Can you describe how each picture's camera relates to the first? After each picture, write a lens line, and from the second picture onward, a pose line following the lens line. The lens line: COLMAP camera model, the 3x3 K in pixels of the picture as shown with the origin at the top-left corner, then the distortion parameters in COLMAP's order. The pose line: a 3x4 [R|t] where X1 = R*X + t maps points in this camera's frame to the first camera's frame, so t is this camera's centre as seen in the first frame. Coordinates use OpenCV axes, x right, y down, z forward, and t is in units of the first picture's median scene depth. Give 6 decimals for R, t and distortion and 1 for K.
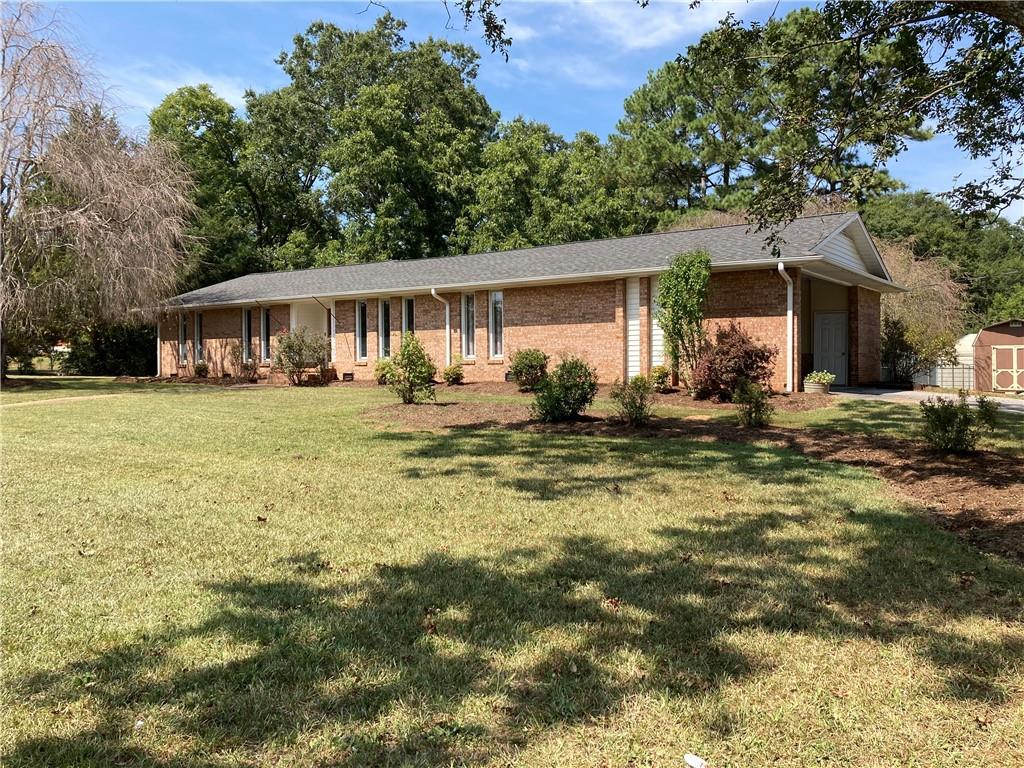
lens RADIAL K [[860.8, 0, 512.0], [0, 860.8, 384.0], [0, 0, 1]] dist [0.072508, -0.016561]
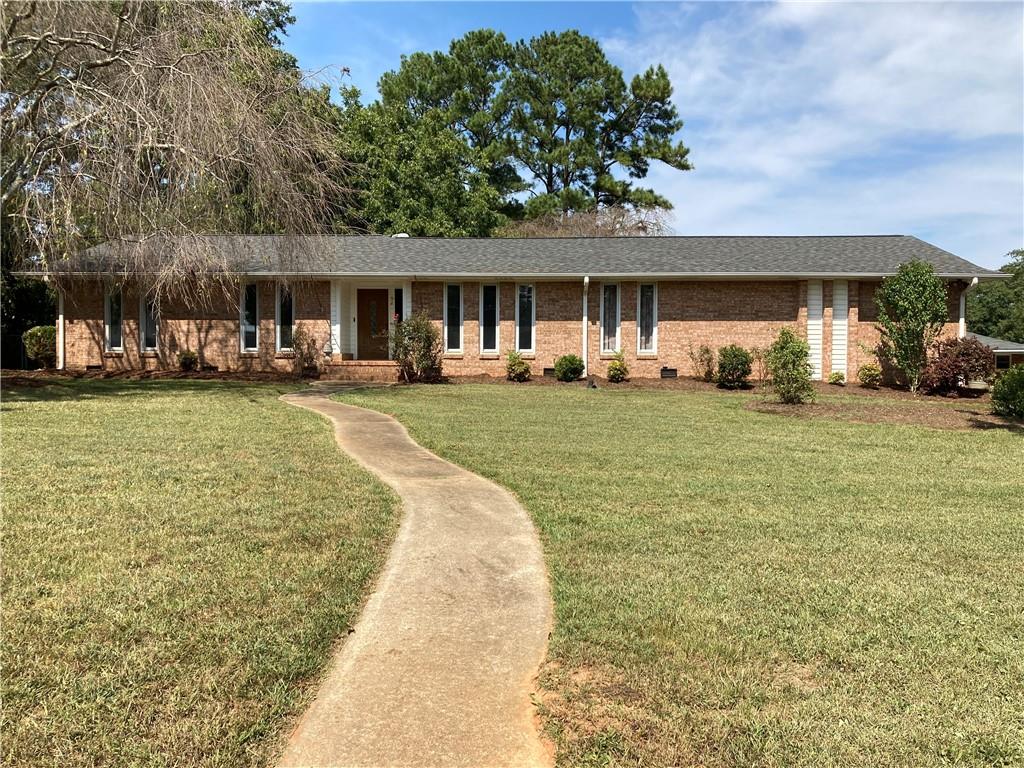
lens RADIAL K [[838.5, 0, 512.5], [0, 838.5, 353.7], [0, 0, 1]] dist [0.086319, -0.000549]
pose [[0.854028, 0.018881, 0.519884, -0.599125], [-0.002260, 0.999466, -0.032584, 0.001068], [-0.520222, 0.026653, 0.853615, 0.266818]]
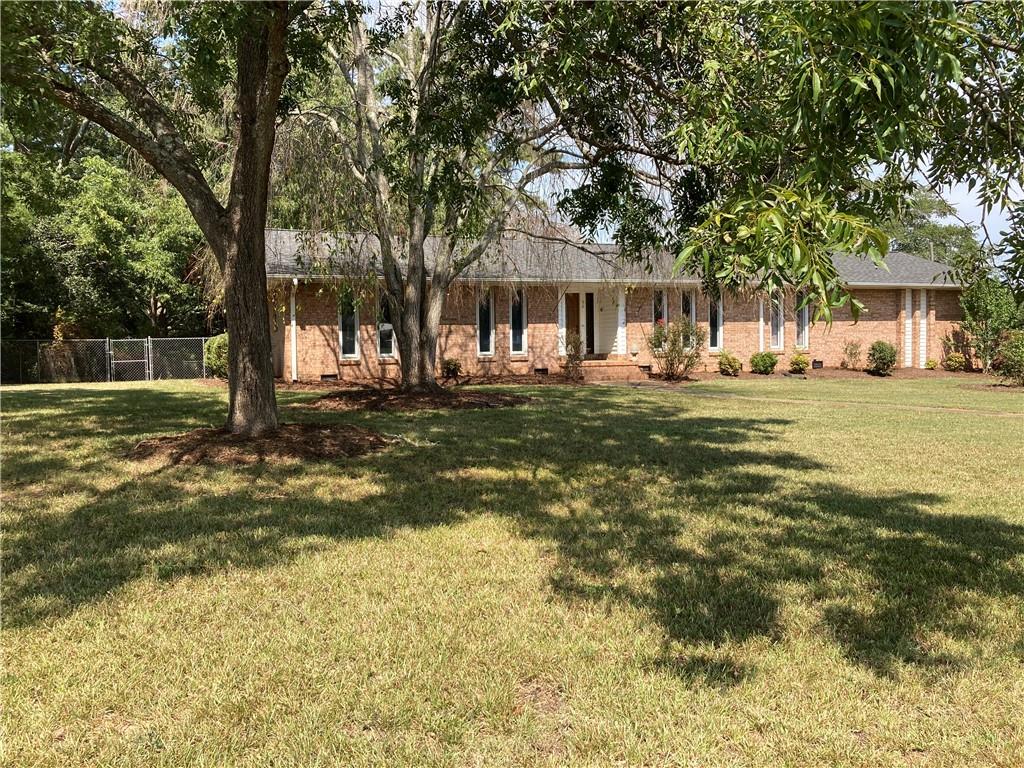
lens RADIAL K [[860.8, 0, 512.0], [0, 860.8, 384.0], [0, 0, 1]] dist [0.072508, -0.016561]
pose [[0.540913, -0.024746, 0.840715, -1.143149], [0.037536, 0.999281, 0.005263, -0.003199], [-0.840241, 0.028710, 0.541453, 0.664213]]
